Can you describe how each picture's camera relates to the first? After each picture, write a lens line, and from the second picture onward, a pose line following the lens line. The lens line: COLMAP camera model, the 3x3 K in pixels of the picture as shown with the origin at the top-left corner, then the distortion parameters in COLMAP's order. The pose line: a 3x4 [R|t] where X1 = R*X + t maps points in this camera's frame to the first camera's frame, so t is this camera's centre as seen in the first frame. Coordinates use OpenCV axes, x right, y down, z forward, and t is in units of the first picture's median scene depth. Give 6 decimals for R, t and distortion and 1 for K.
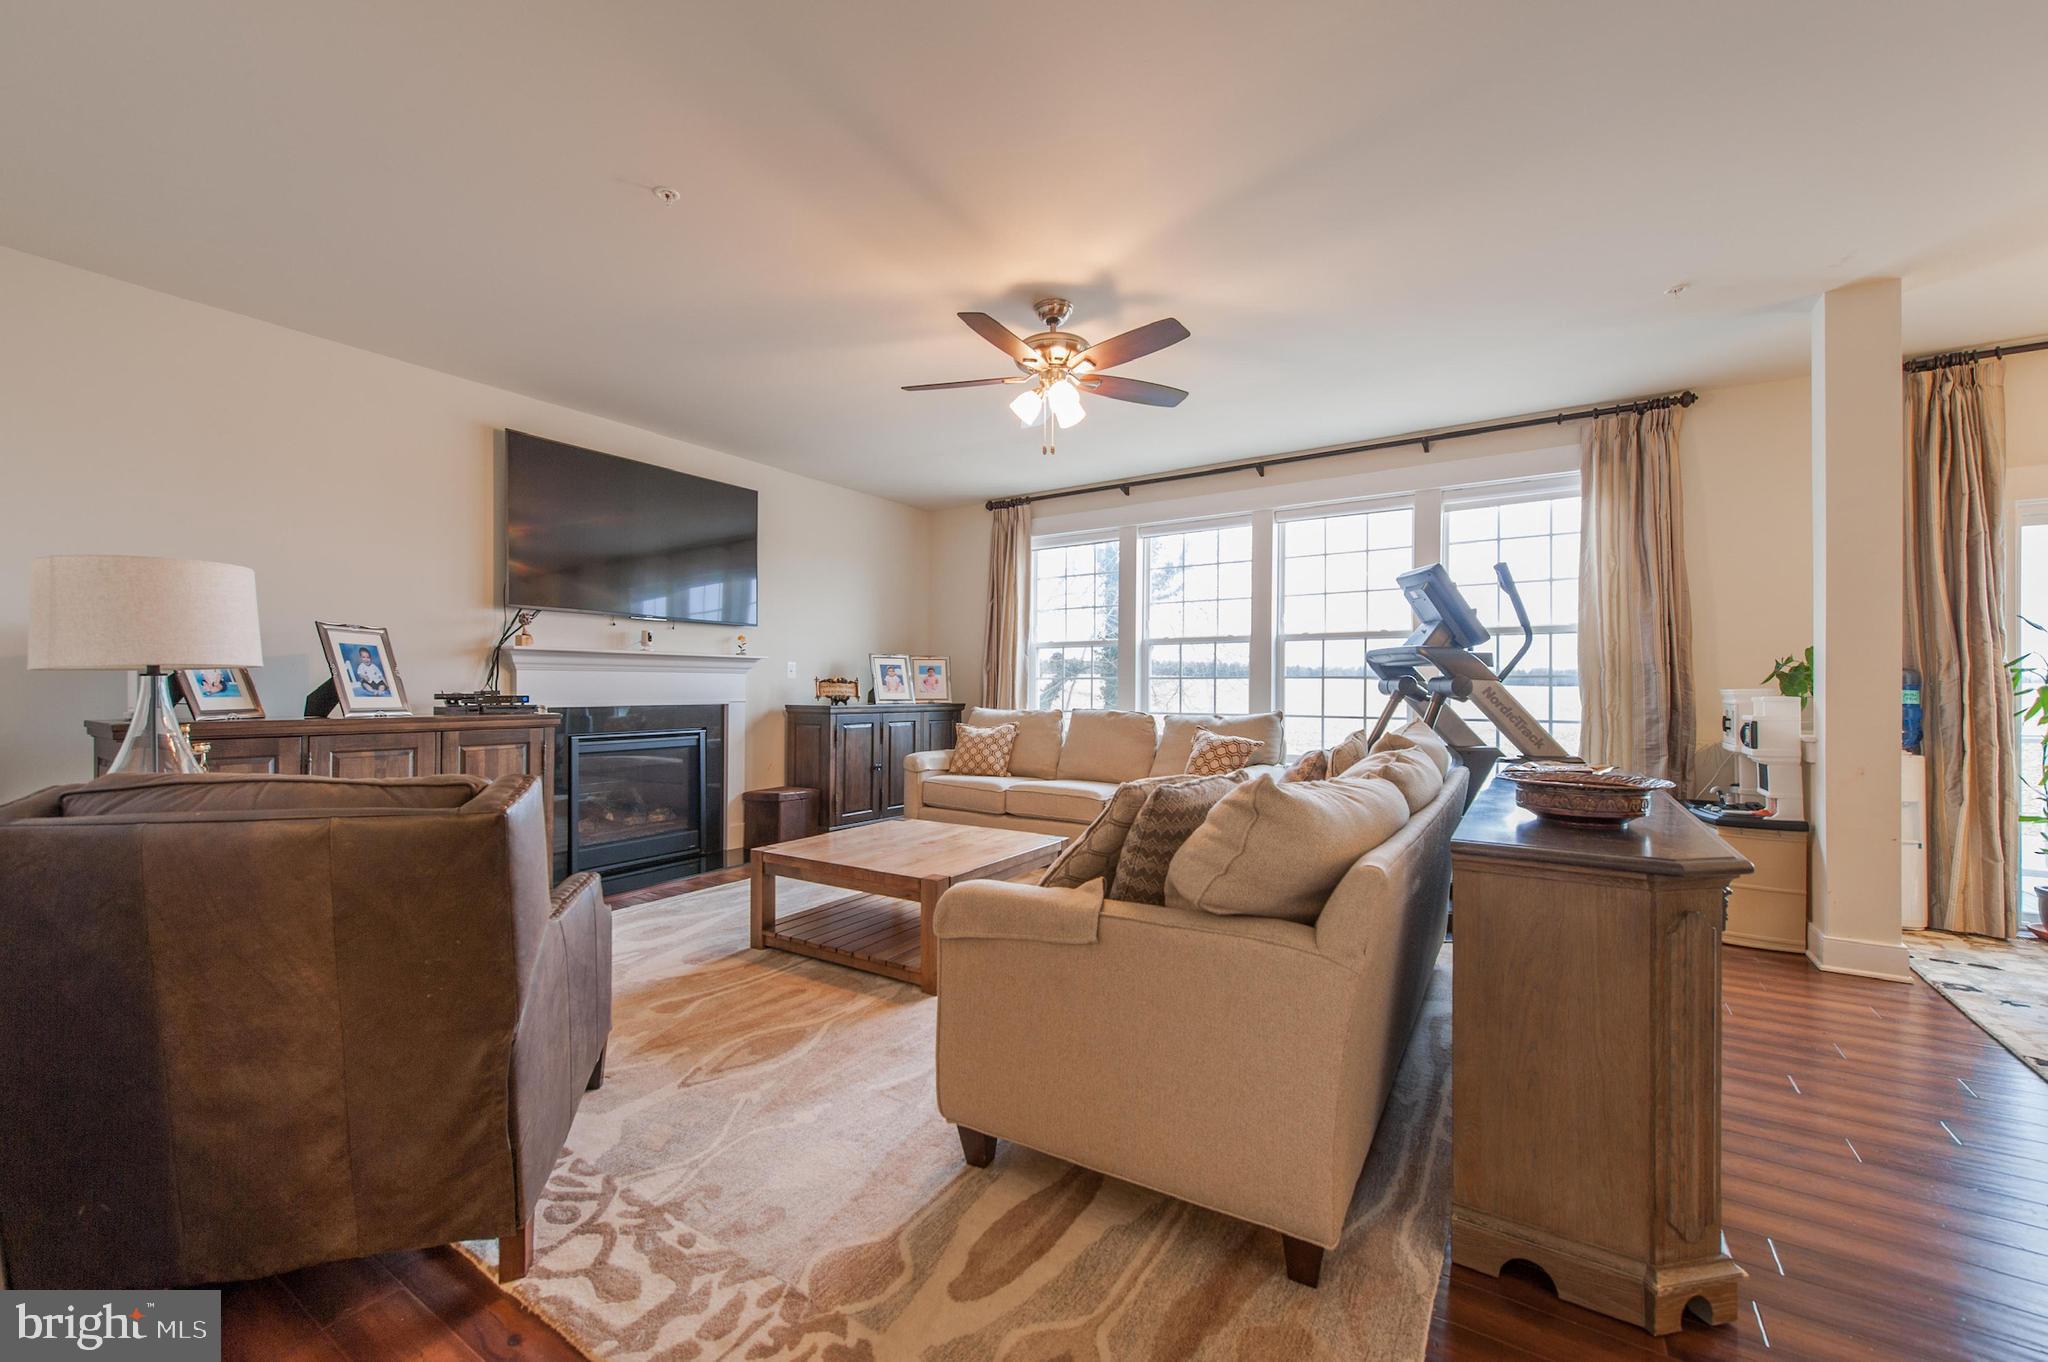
lens RADIAL K [[809.4, 0, 988.5], [0, 809.4, 687.0], [0, 0, 1]] dist [0.008780, -0.002094]
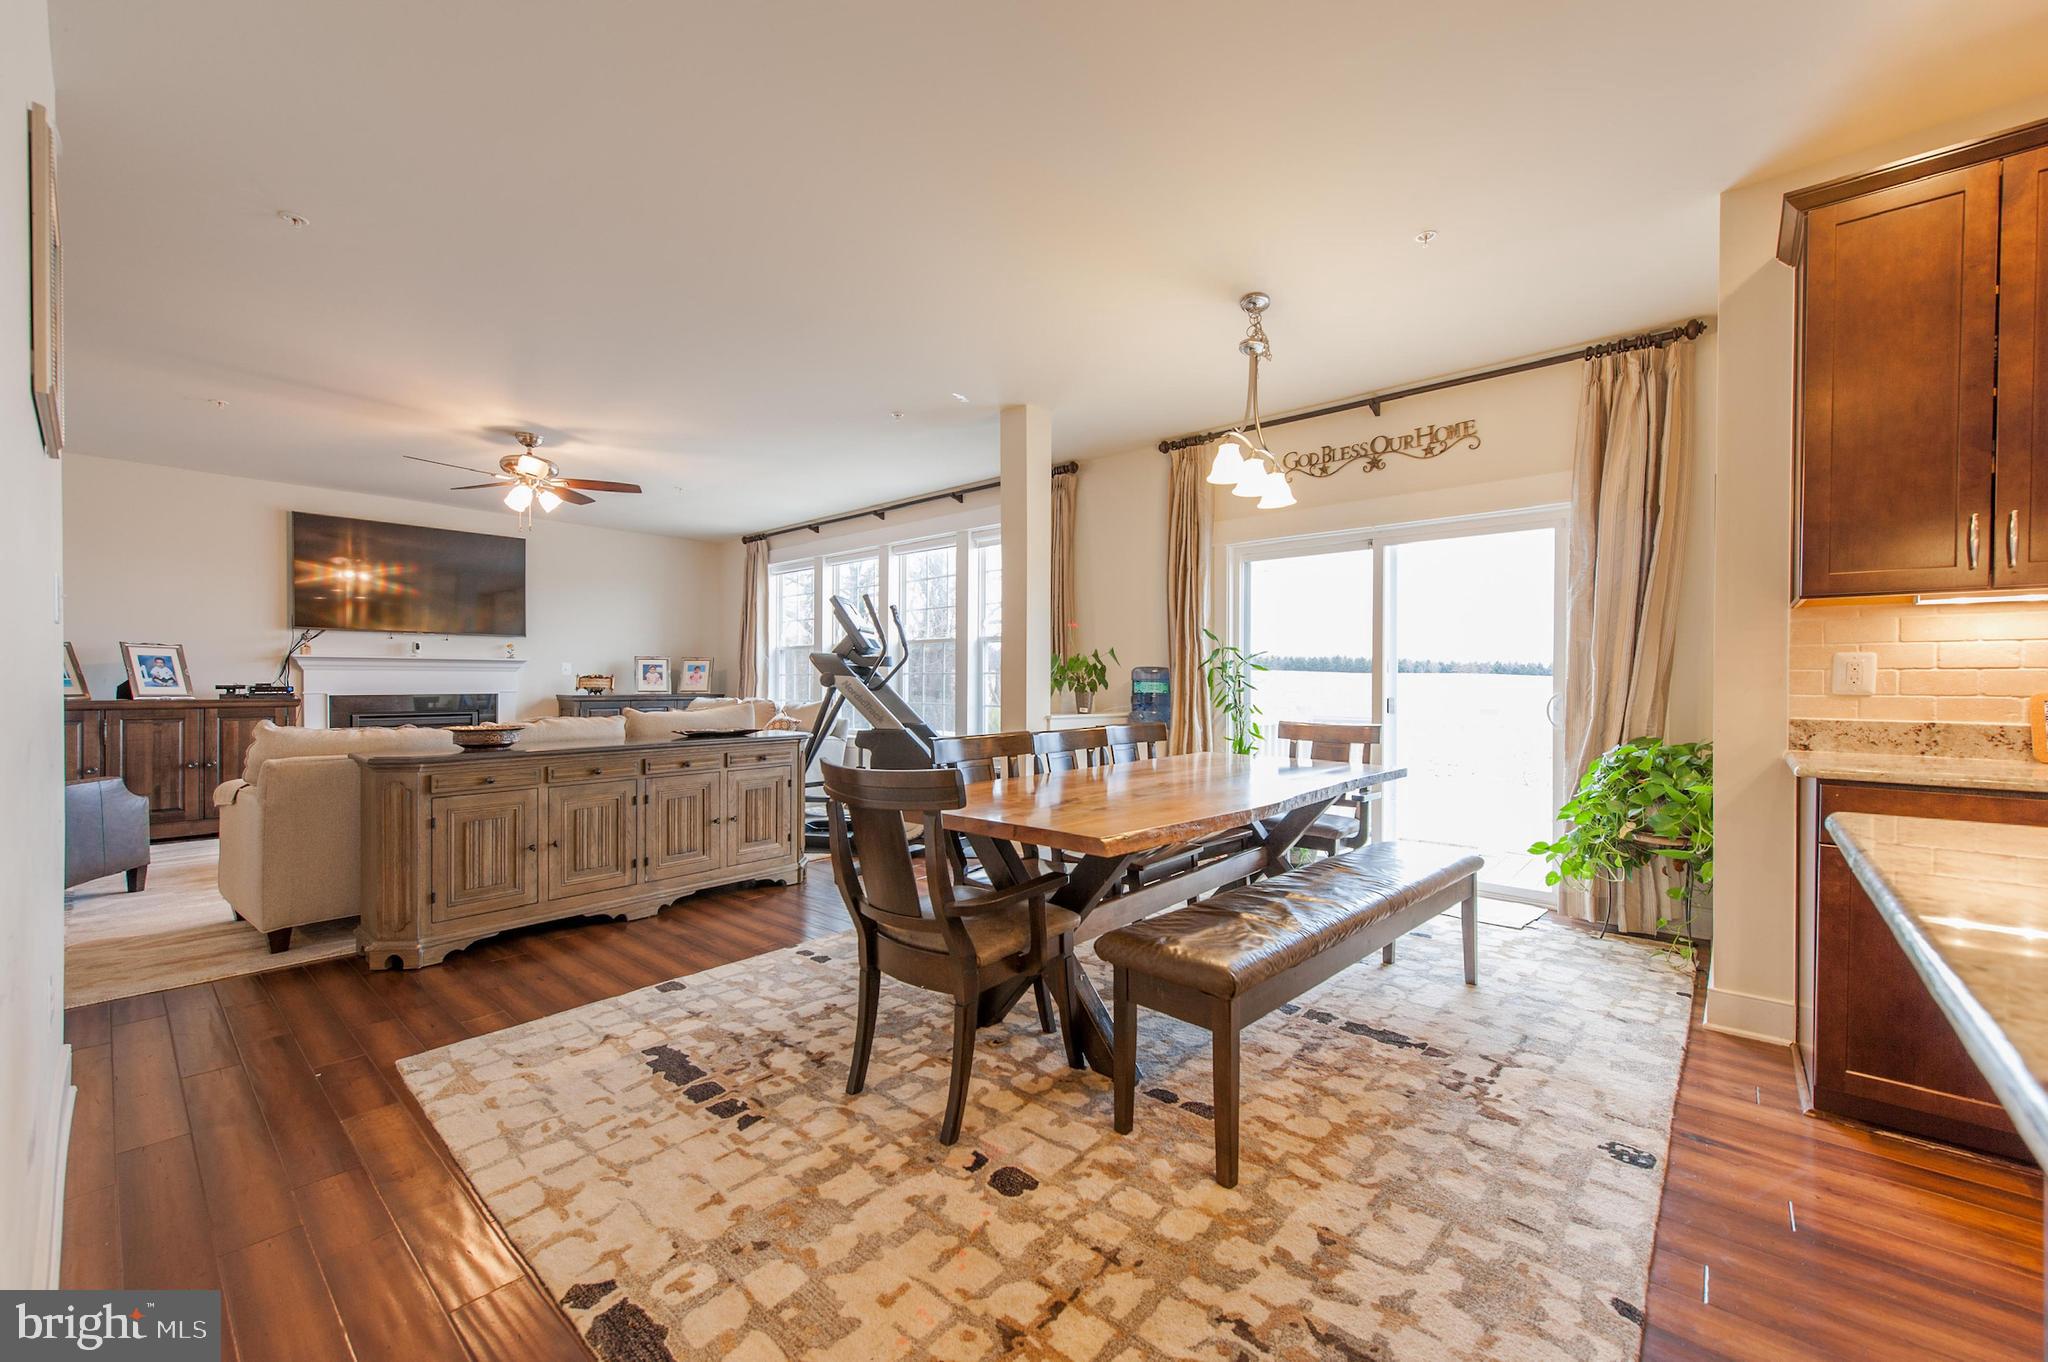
lens RADIAL K [[809.4, 0, 1032.2], [0, 809.4, 686.2], [0, 0, 1]] dist [0.008780, -0.002094]
pose [[0.993252, -0.001180, -0.115967, 0.929464], [0.001548, 0.999994, 0.003082, 0.005976], [0.115963, -0.003241, 0.993248, -0.338645]]
